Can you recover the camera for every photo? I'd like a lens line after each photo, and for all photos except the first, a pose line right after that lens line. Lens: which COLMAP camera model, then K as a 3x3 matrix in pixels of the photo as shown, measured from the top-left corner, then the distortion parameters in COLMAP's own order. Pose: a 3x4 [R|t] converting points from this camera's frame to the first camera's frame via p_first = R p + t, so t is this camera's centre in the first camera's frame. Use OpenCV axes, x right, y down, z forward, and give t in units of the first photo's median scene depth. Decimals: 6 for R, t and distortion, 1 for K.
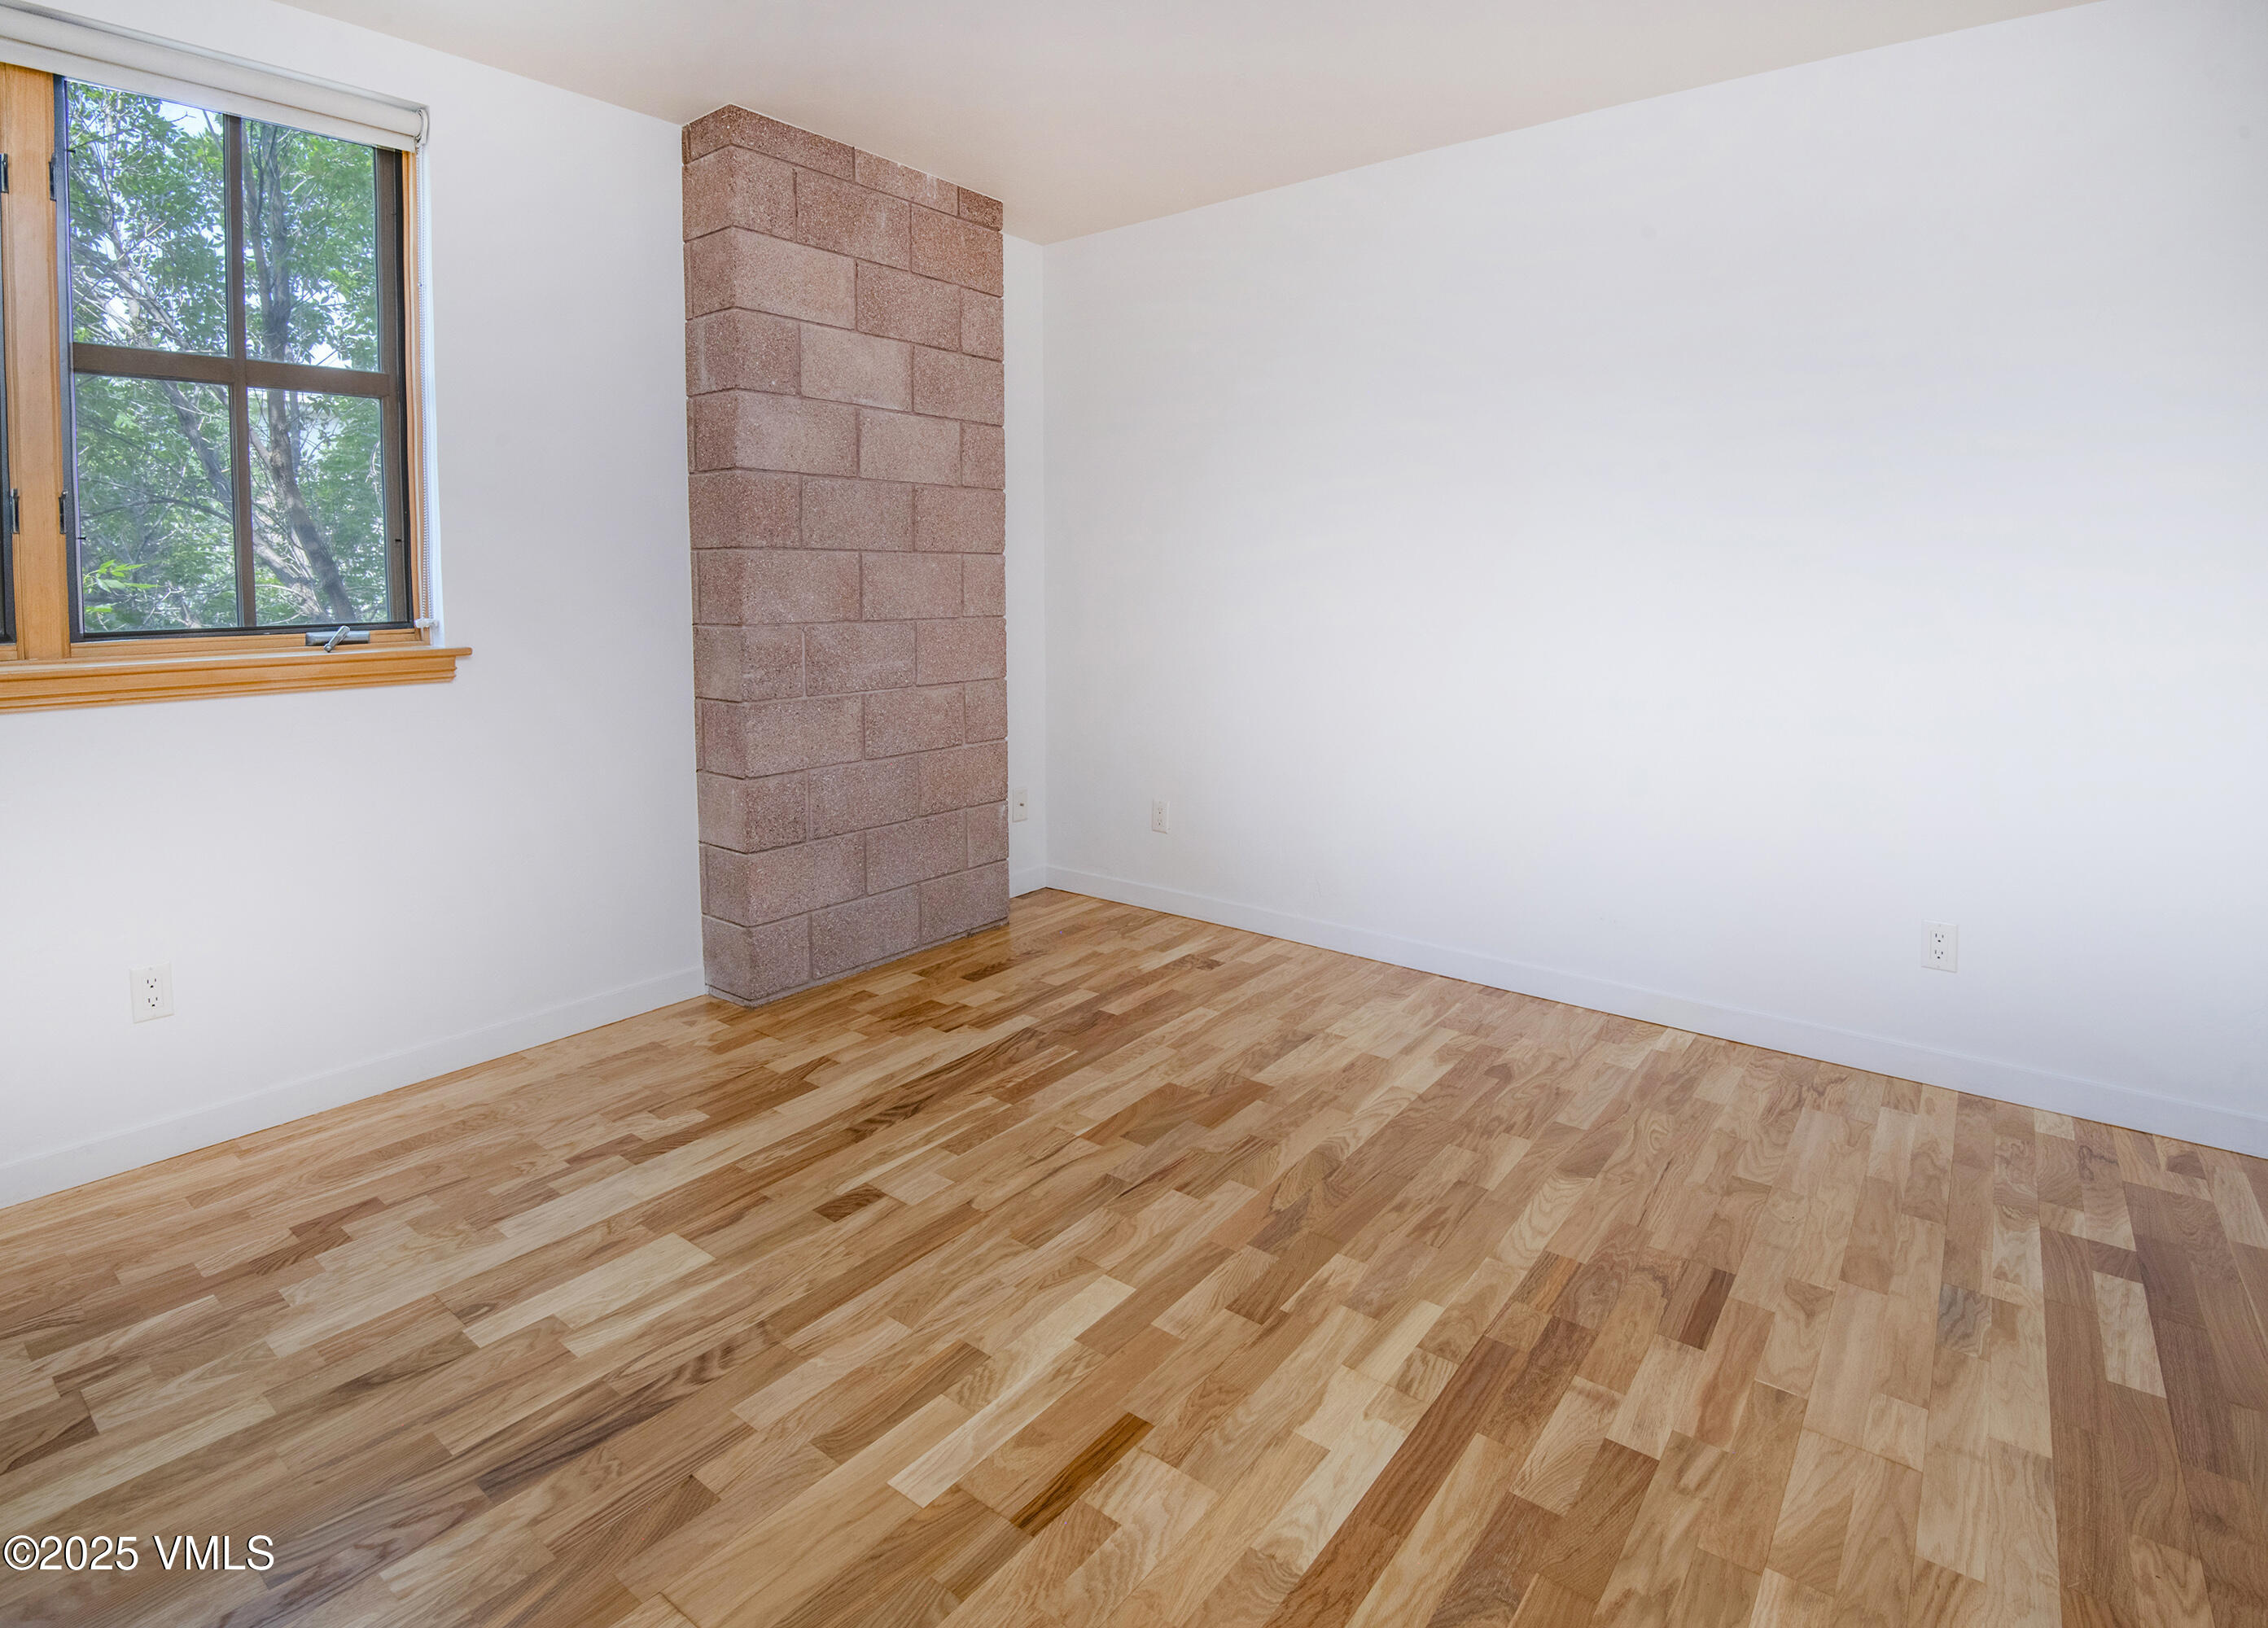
lens RADIAL K [[1070.6, 0, 1134.0], [0, 1070.6, 814.0], [0, 0, 1]] dist [-0.053227, 0.000312]
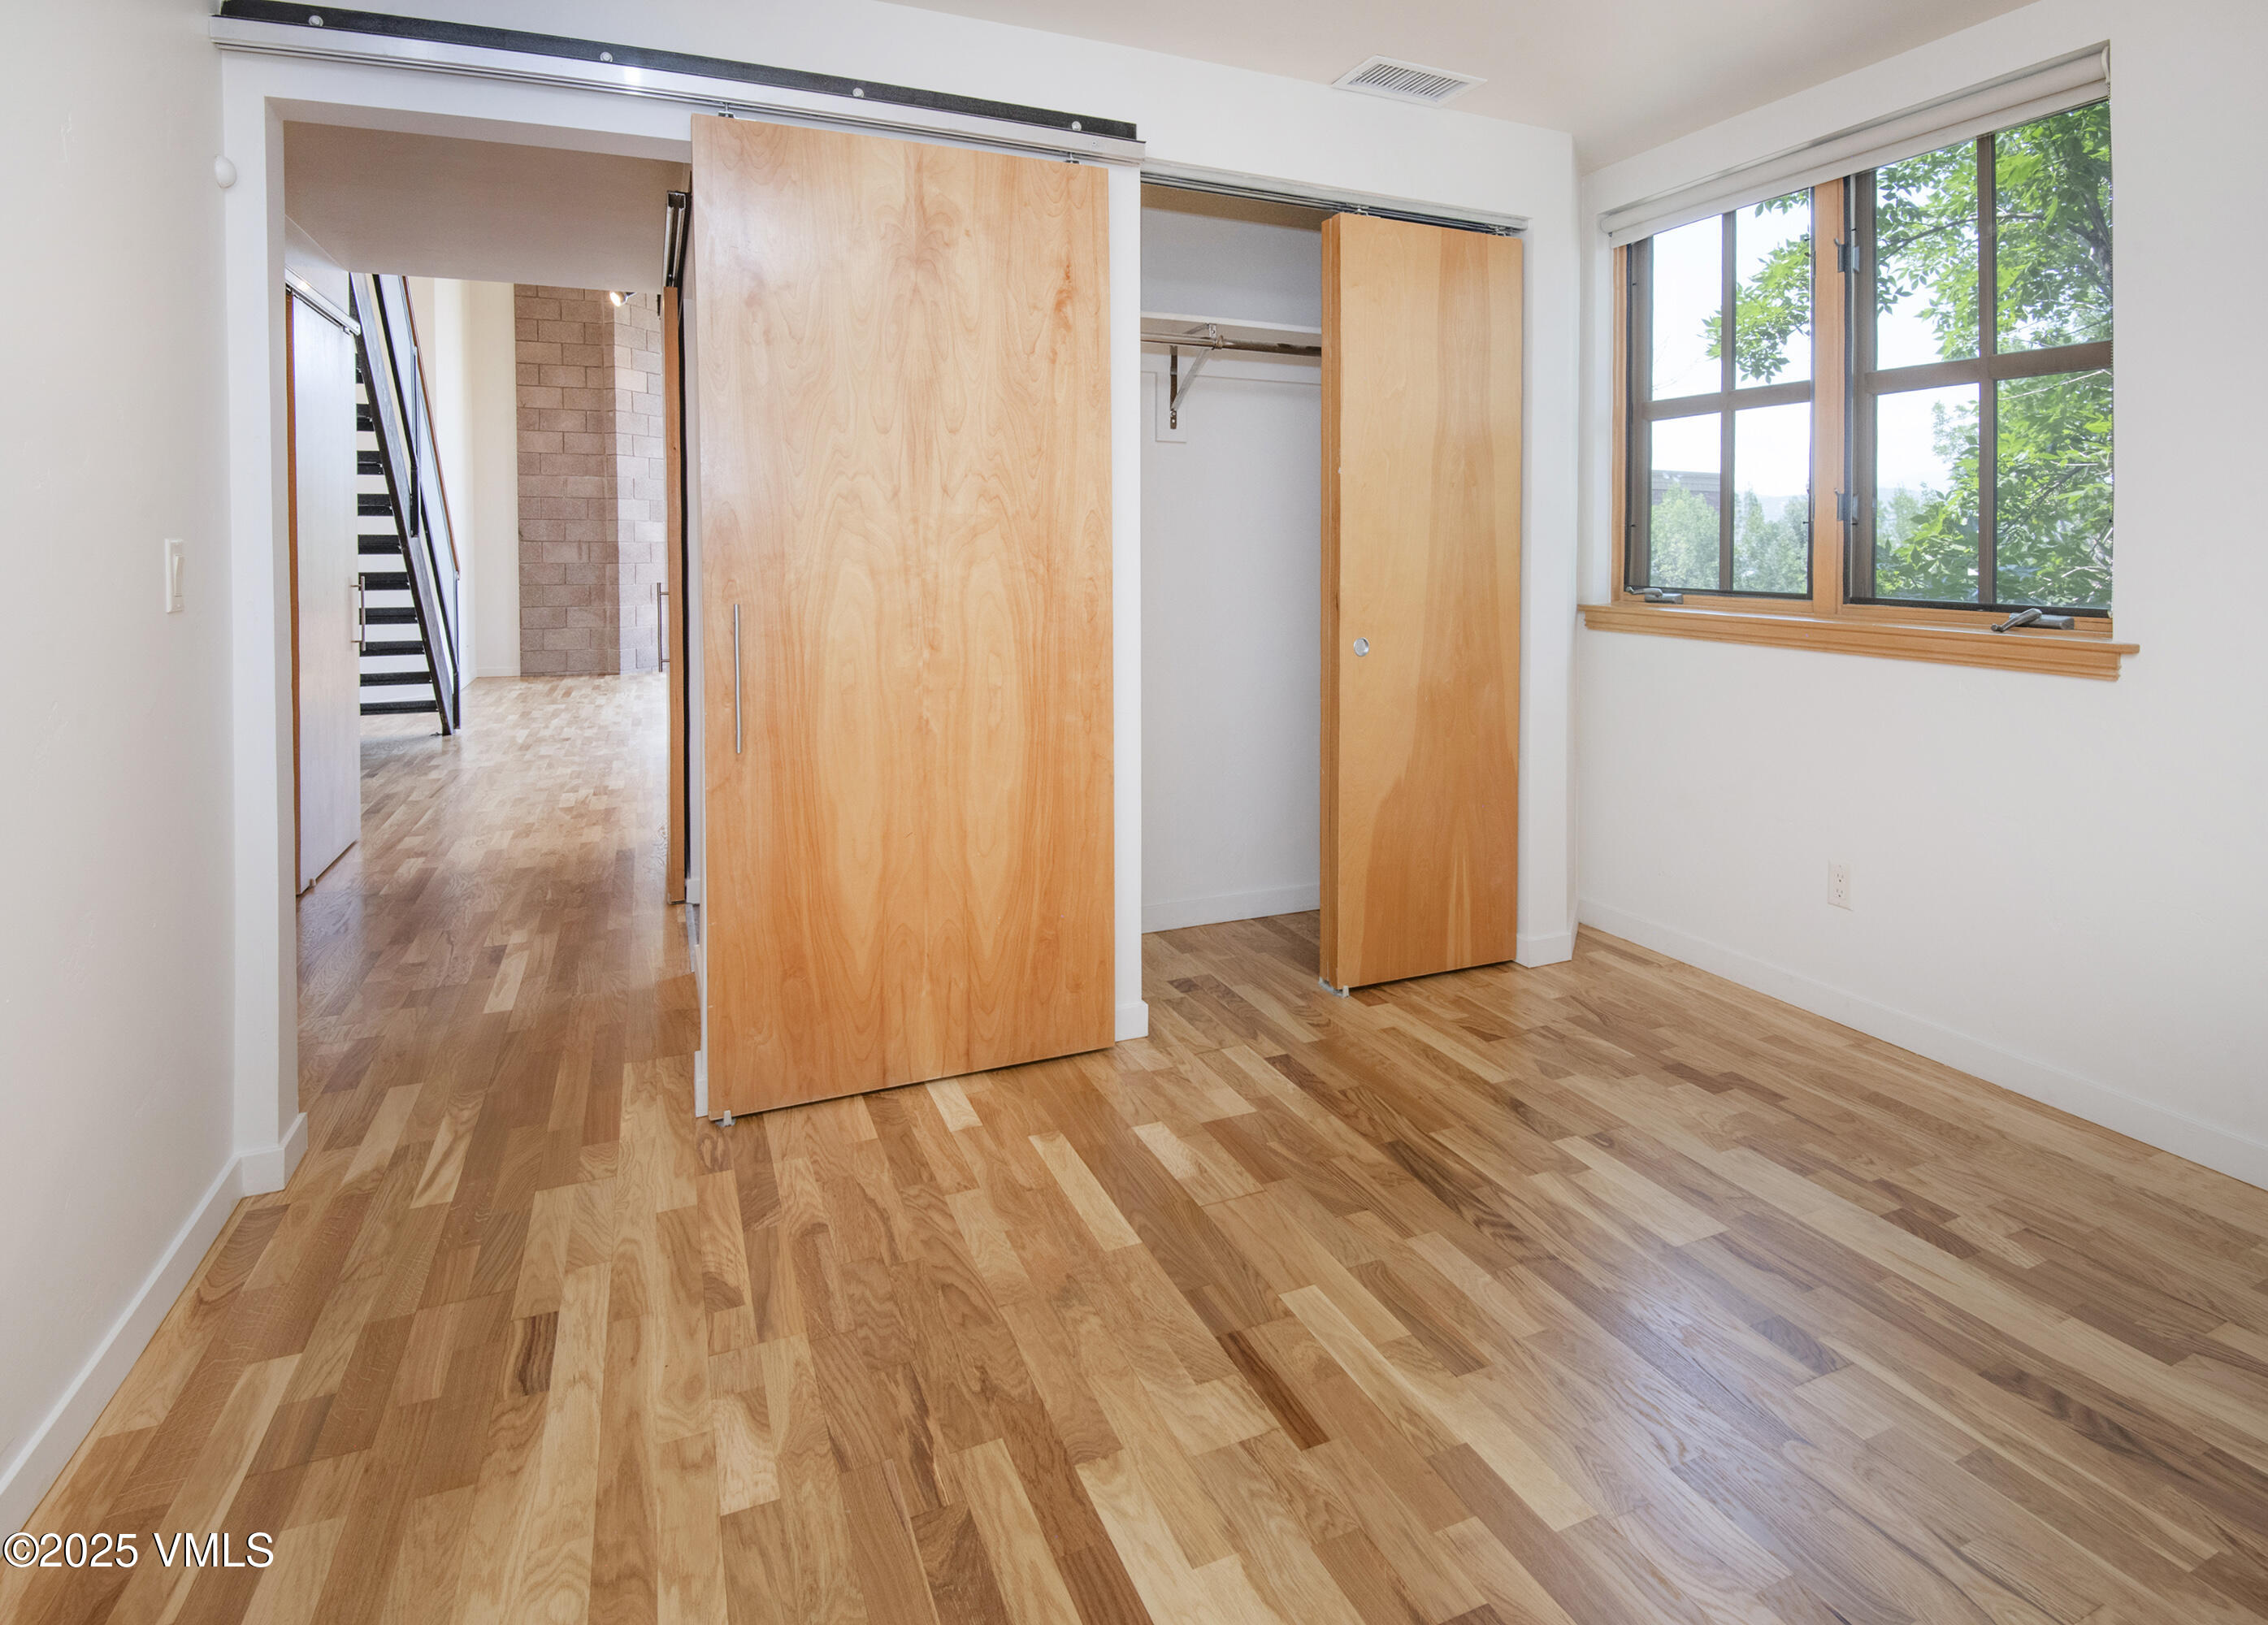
lens RADIAL K [[1070.6, 0, 1134.0], [0, 1070.6, 812.5], [0, 0, 1]] dist [-0.053227, 0.000312]
pose [[-0.436820, 0.210844, -0.874490, 0.722843], [-0.187834, 0.929334, 0.317893, -0.212675], [0.879719, 0.303122, -0.366348, 0.938025]]
